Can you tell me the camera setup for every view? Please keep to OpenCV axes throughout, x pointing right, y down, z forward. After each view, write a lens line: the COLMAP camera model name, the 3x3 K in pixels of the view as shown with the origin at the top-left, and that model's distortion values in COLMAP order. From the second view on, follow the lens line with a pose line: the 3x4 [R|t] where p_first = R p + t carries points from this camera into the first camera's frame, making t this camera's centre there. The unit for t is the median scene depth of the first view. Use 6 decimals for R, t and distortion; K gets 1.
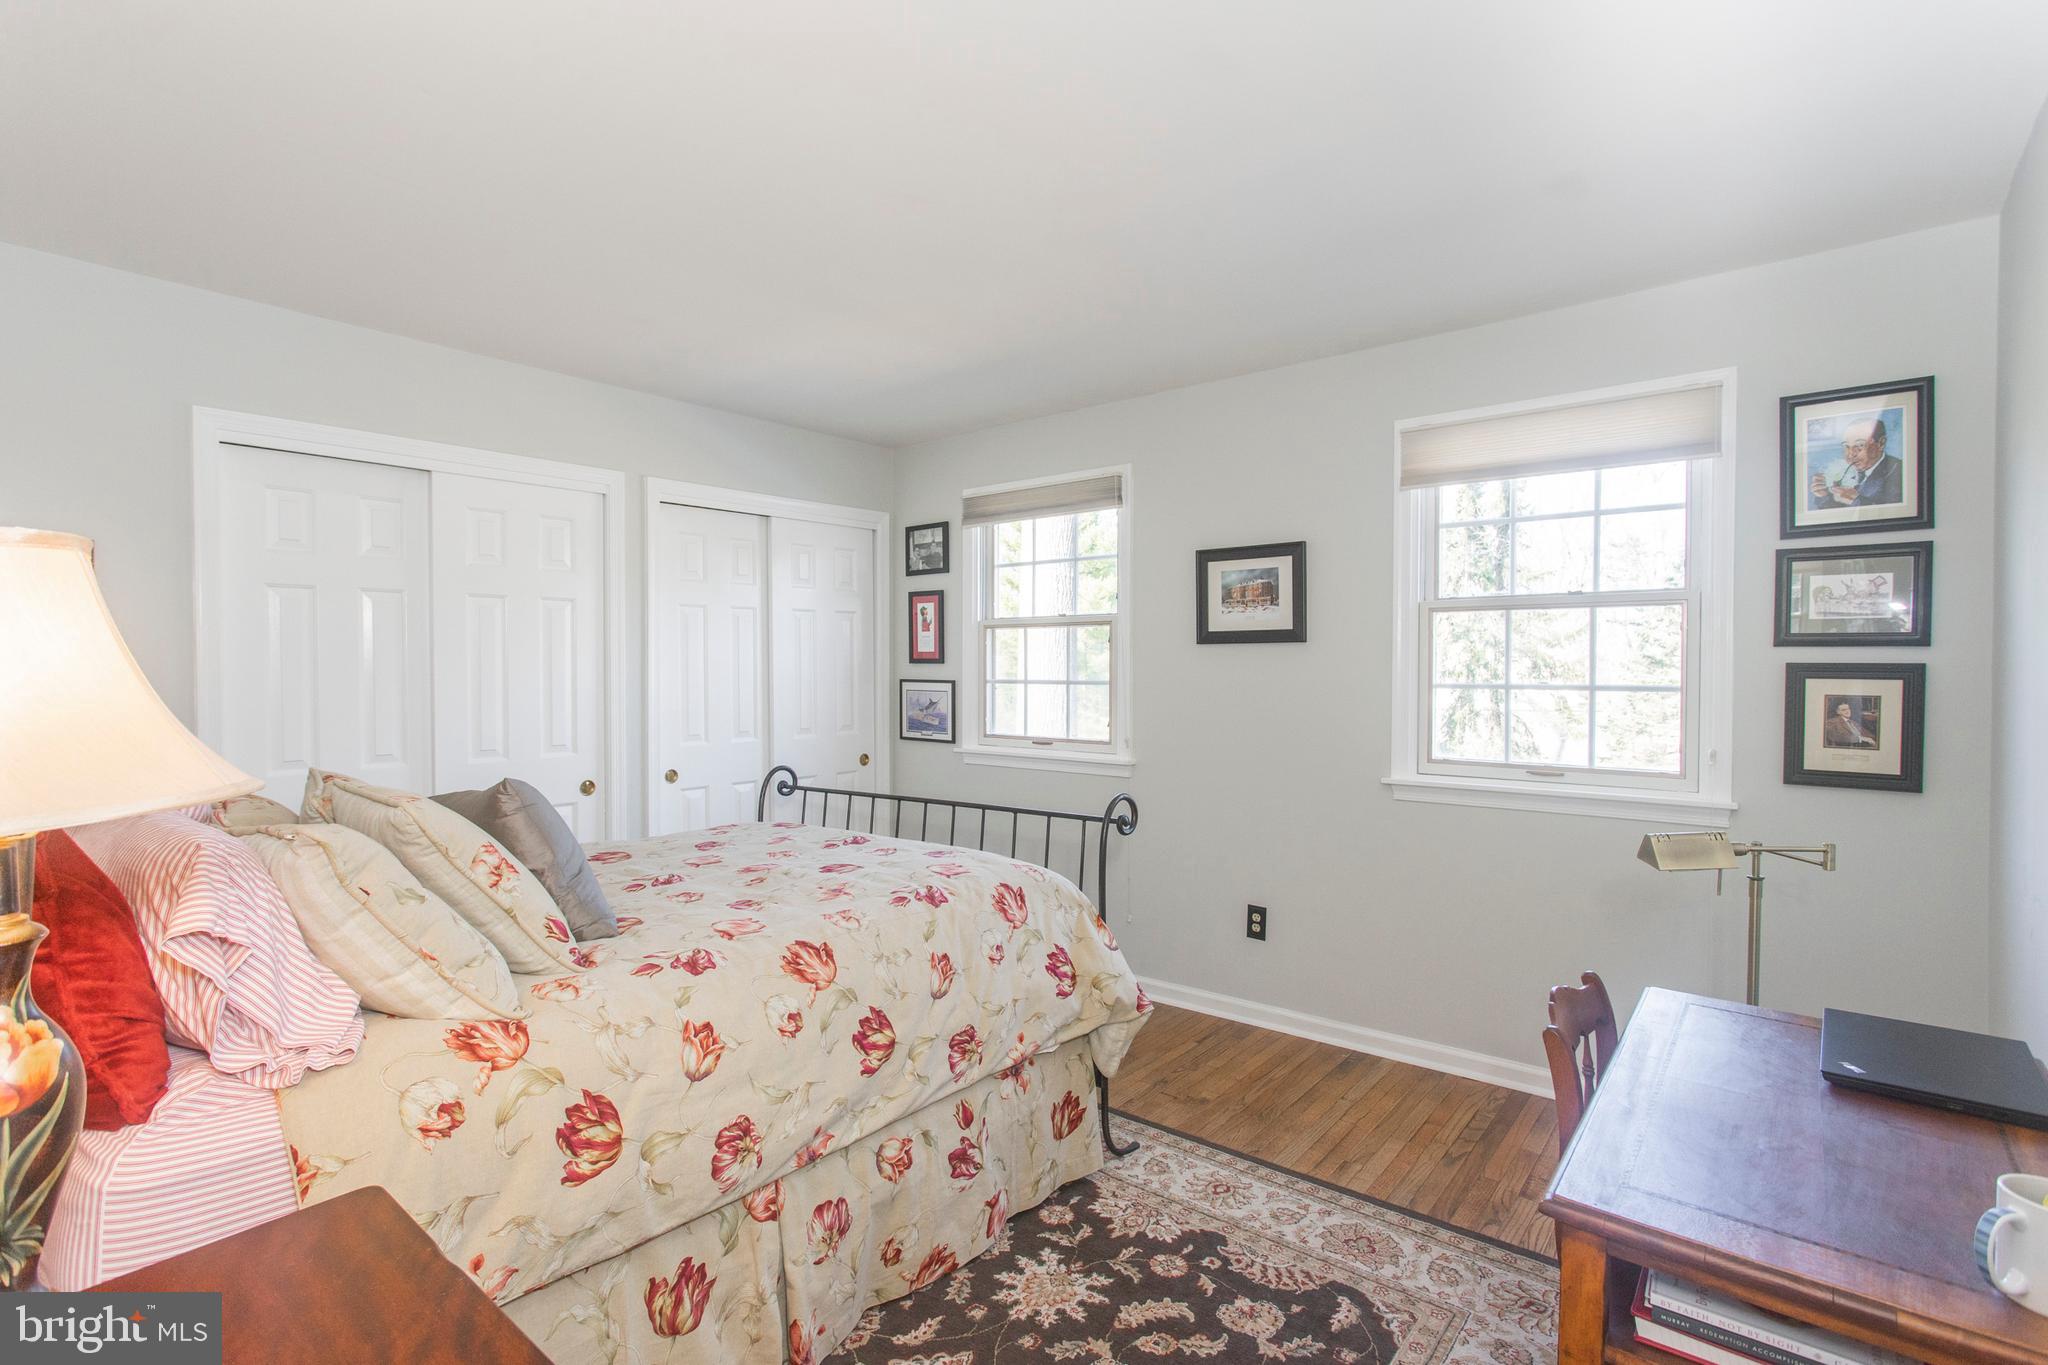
lens RADIAL K [[980.7, 0, 1038.4], [0, 980.7, 676.1], [0, 0, 1]] dist [-0.000813, -0.000648]
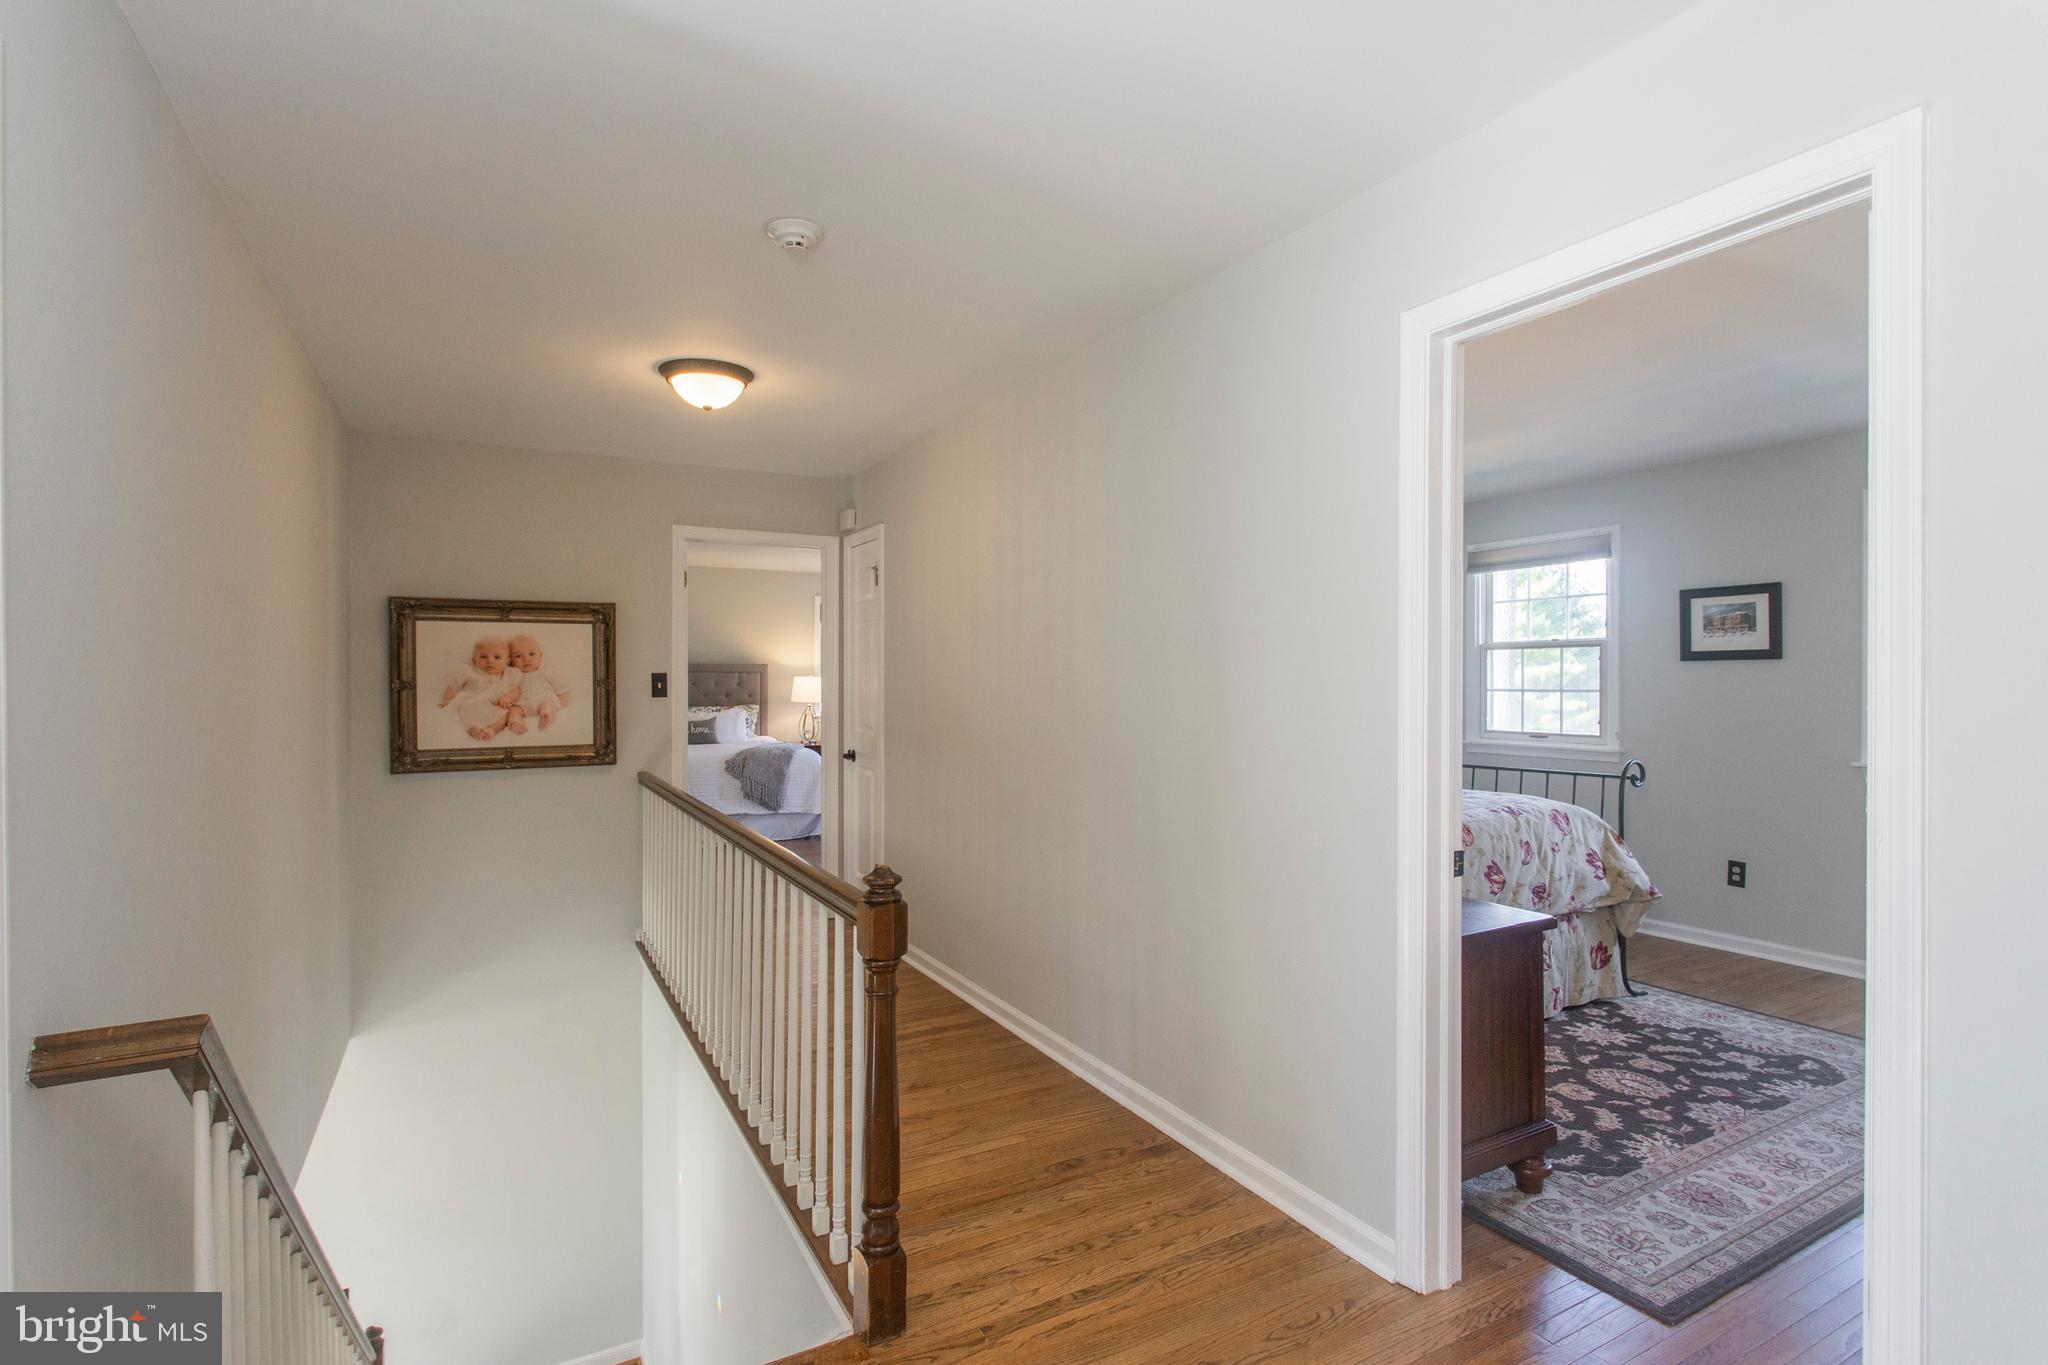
lens RADIAL K [[980.7, 0, 1016.2], [0, 980.7, 679.2], [0, 0, 1]] dist [-0.000813, -0.000648]
pose [[0.920345, -0.000504, -0.391106, -0.219429], [-0.004416, 0.999922, -0.011680, 0.016715], [0.391082, 0.012477, 0.920271, -0.848135]]
